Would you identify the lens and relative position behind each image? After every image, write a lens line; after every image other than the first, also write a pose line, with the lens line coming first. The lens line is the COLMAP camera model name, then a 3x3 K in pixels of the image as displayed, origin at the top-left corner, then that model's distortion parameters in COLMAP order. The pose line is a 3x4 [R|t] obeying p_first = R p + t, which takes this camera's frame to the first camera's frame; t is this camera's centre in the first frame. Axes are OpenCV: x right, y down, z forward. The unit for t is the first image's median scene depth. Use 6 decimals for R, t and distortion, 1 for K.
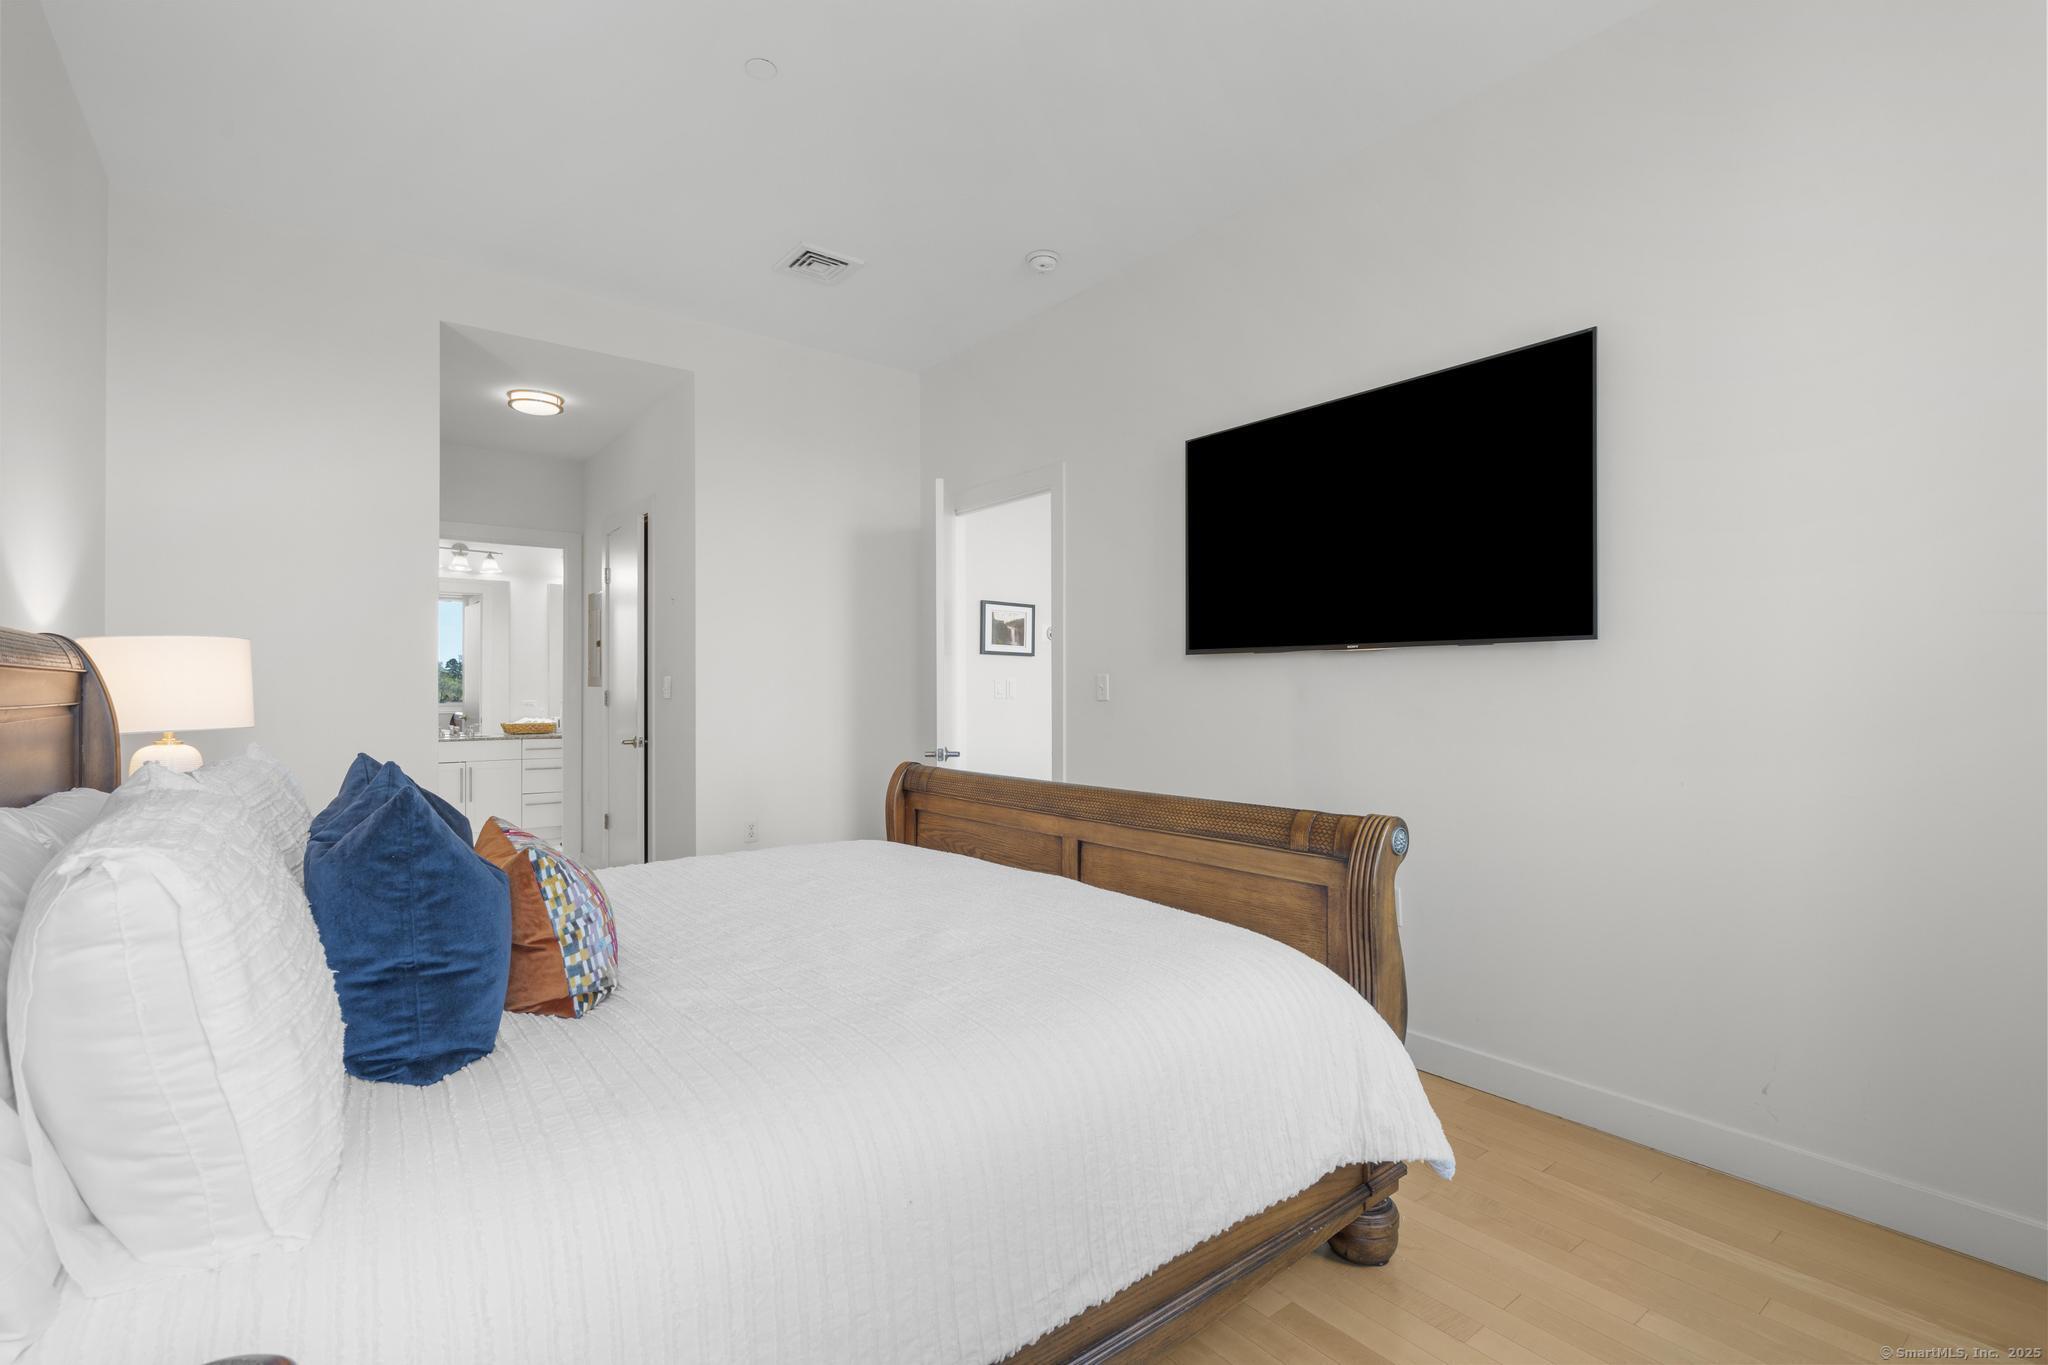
lens RADIAL K [[932.1, 0, 1027.0], [0, 932.1, 685.9], [0, 0, 1]] dist [-0.006376, 0.004565]
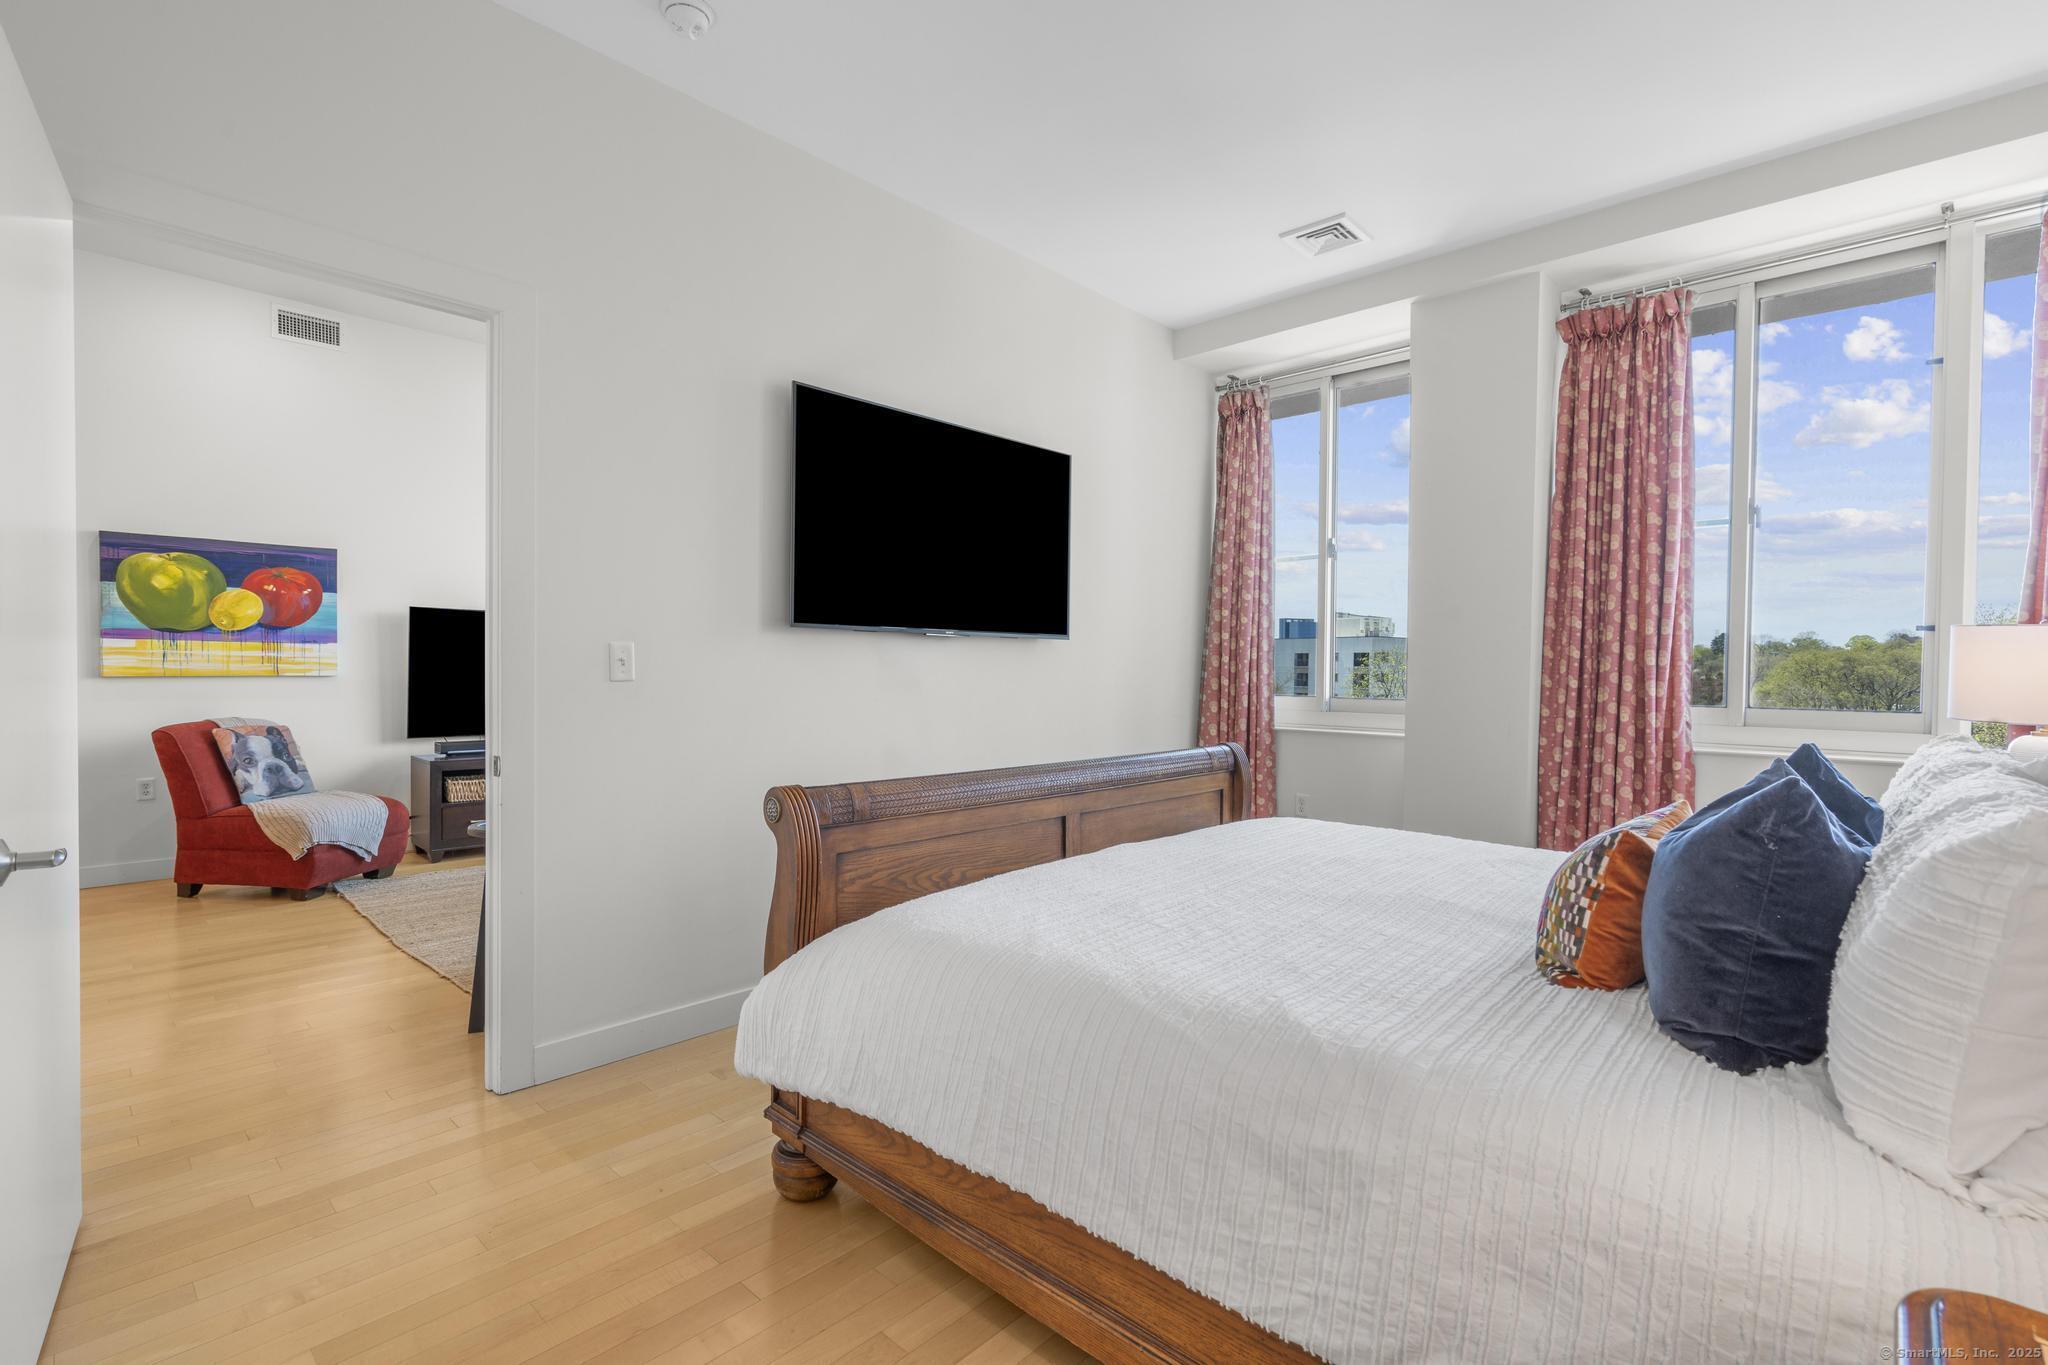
lens RADIAL K [[932.1, 0, 1011.7], [0, 932.1, 678.5], [0, 0, 1]] dist [-0.006376, 0.004565]
pose [[-0.136826, -0.012504, 0.990516, -0.884825], [-0.015838, 0.999820, 0.010433, 0.003517], [-0.990468, -0.014260, -0.136999, 1.113554]]
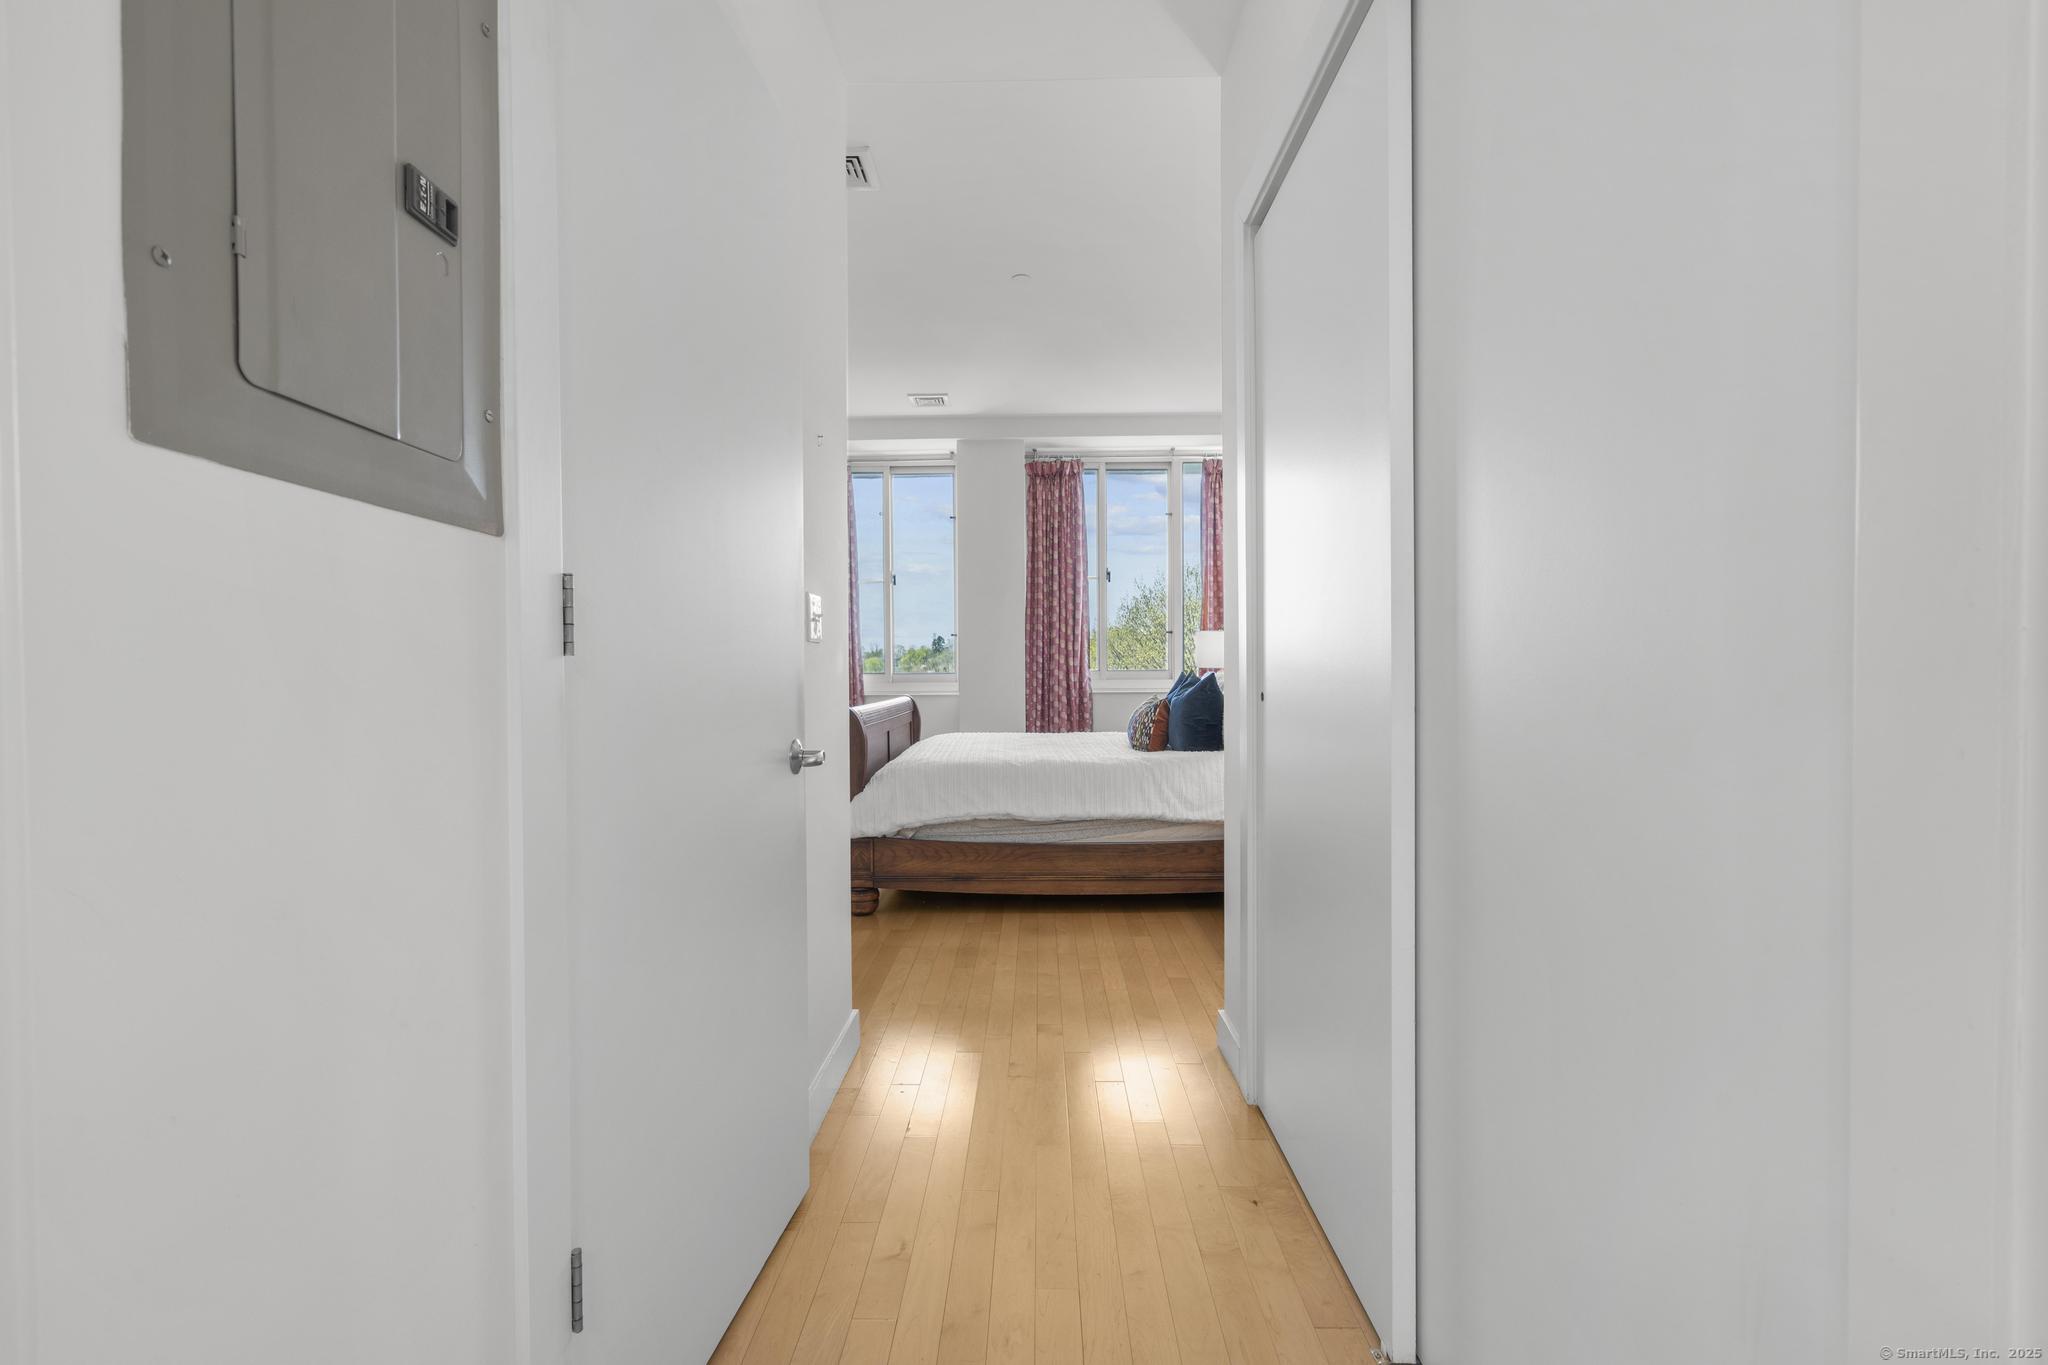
lens RADIAL K [[932.1, 0, 1029.0], [0, 932.1, 684.6], [0, 0, 1]] dist [-0.006376, 0.004565]
pose [[-0.769966, -0.003488, 0.638075, -1.145948], [0.003737, 0.999943, 0.009975, 0.038066], [-0.638074, 0.010065, -0.769910, 1.796765]]
